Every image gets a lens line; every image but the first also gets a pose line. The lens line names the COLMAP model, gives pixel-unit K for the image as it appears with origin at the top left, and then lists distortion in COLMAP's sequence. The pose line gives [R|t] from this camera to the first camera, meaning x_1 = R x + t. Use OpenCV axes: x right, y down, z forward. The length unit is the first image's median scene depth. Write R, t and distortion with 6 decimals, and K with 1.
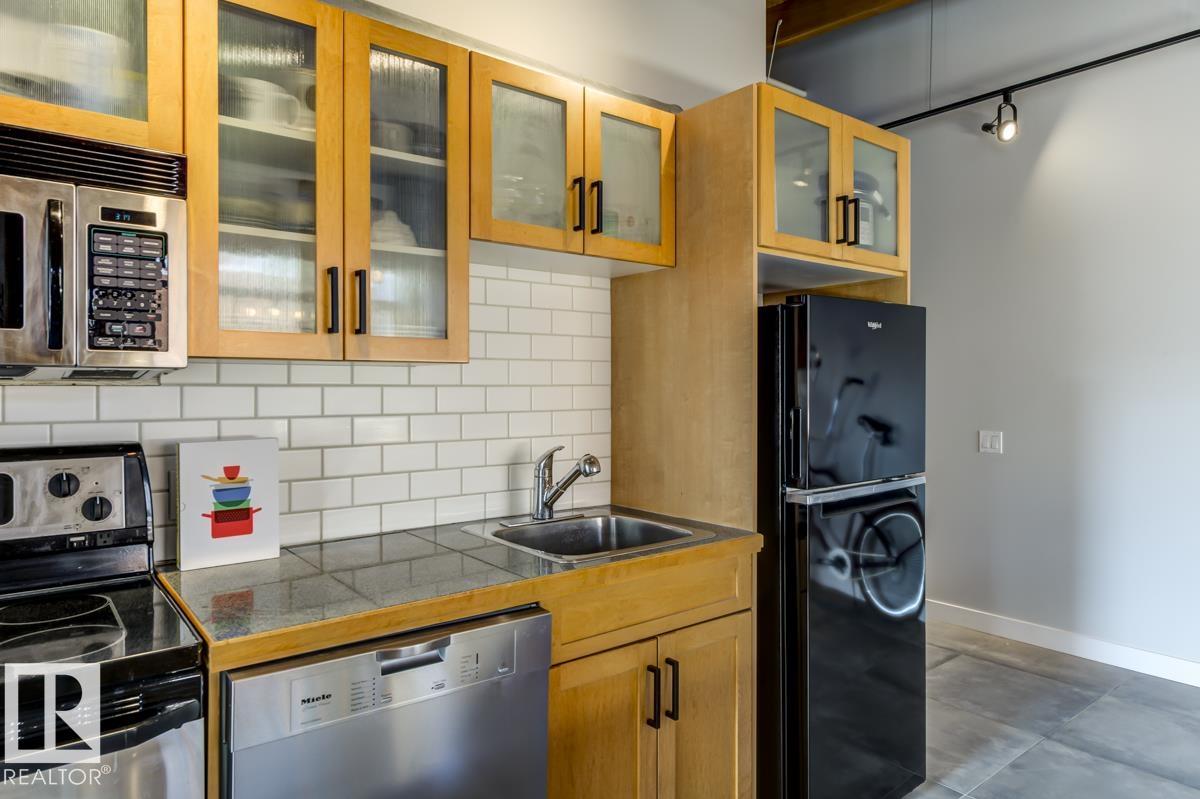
lens RADIAL K [[739.7, 0, 607.1], [0, 739.7, 388.1], [0, 0, 1]] dist [0.006066, 0.001217]
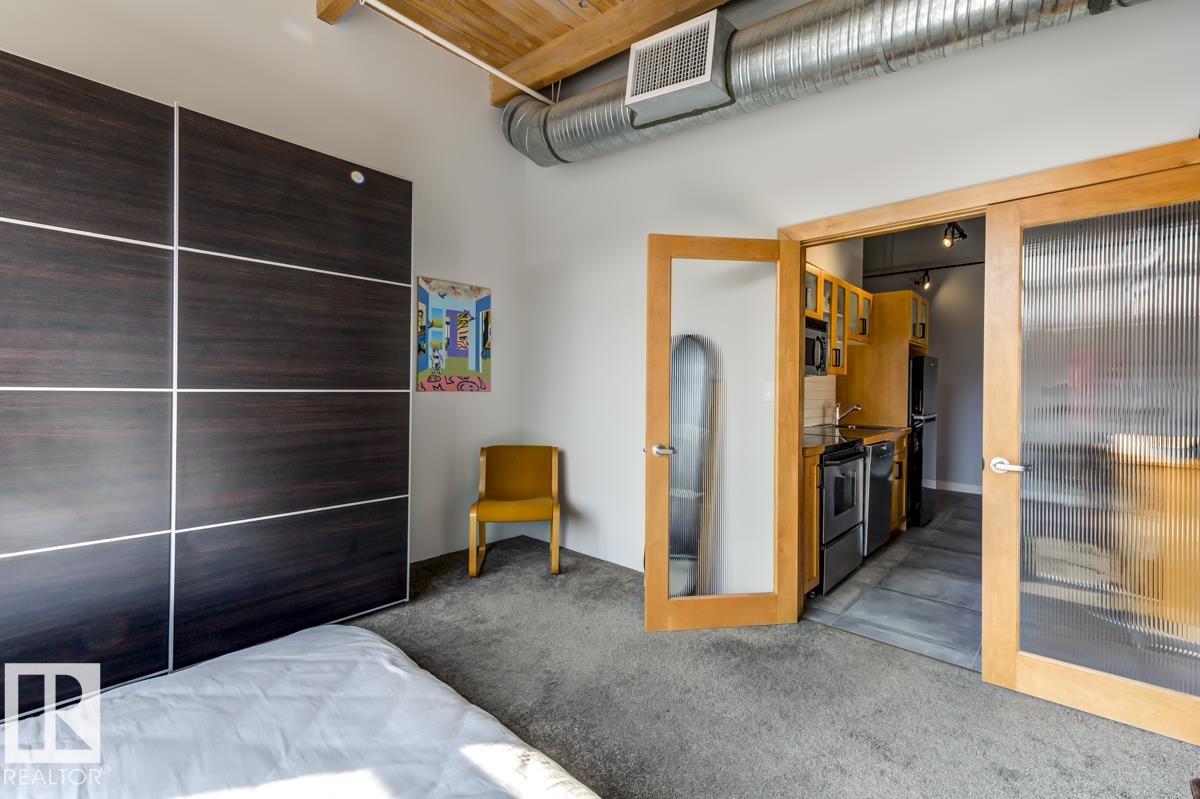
lens RADIAL K [[523.2, 0, 608.4], [0, 523.2, 392.0], [0, 0, 1]] dist [0.013715, -0.000206]
pose [[0.985002, 0.006400, 0.172425, -1.453188], [-0.007985, 0.999932, 0.008502, 0.027935], [-0.172358, -0.009751, 0.984986, -1.035737]]
